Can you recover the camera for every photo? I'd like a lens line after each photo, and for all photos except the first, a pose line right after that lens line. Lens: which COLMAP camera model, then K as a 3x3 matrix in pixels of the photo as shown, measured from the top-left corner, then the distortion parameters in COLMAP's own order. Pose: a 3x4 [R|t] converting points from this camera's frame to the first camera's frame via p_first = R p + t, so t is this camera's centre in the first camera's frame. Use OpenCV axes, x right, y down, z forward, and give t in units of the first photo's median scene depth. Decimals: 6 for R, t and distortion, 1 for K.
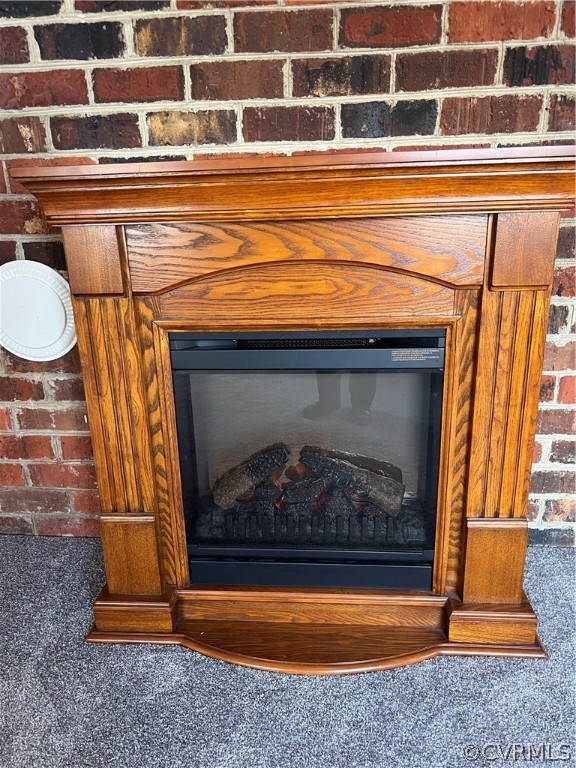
lens RADIAL K [[577.3, 0, 284.5], [0, 577.3, 384.3], [0, 0, 1]] dist [0.037972, -0.044136]
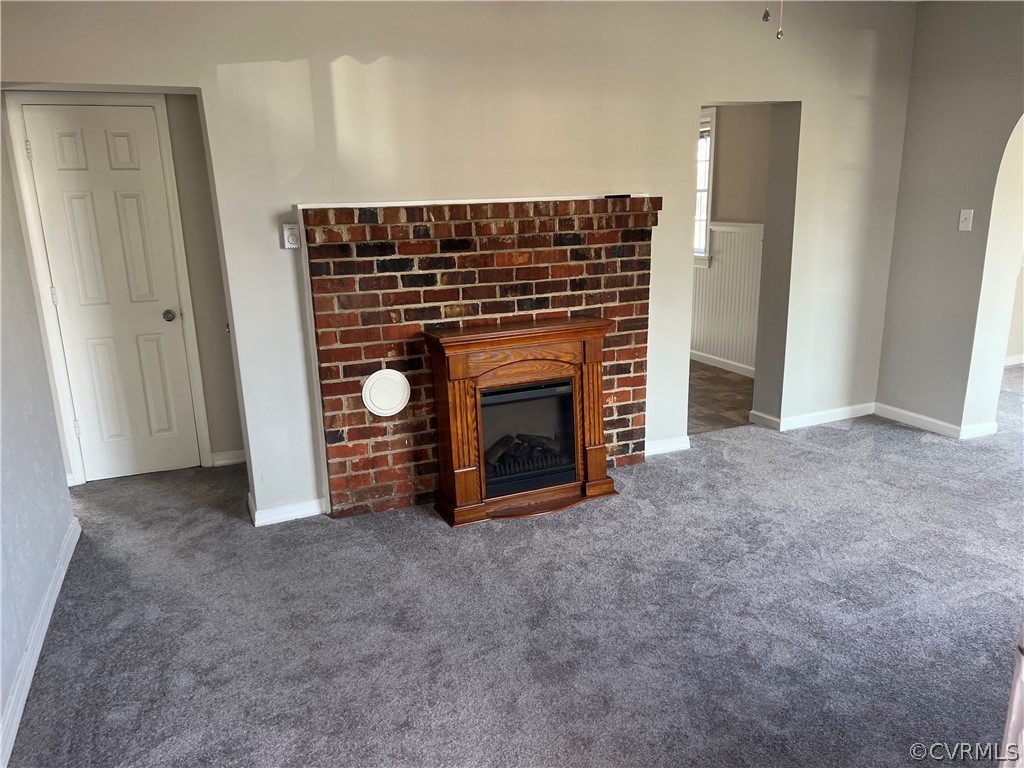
lens RADIAL K [[769.8, 0, 513.4], [0, 769.8, 387.1], [0, 0, 1]] dist [0.037972, -0.044136]
pose [[0.887961, -0.104947, 0.447785, -1.507803], [0.160249, 0.983205, -0.087341, 0.207879], [-0.431099, 0.149312, 0.889865, -2.019531]]
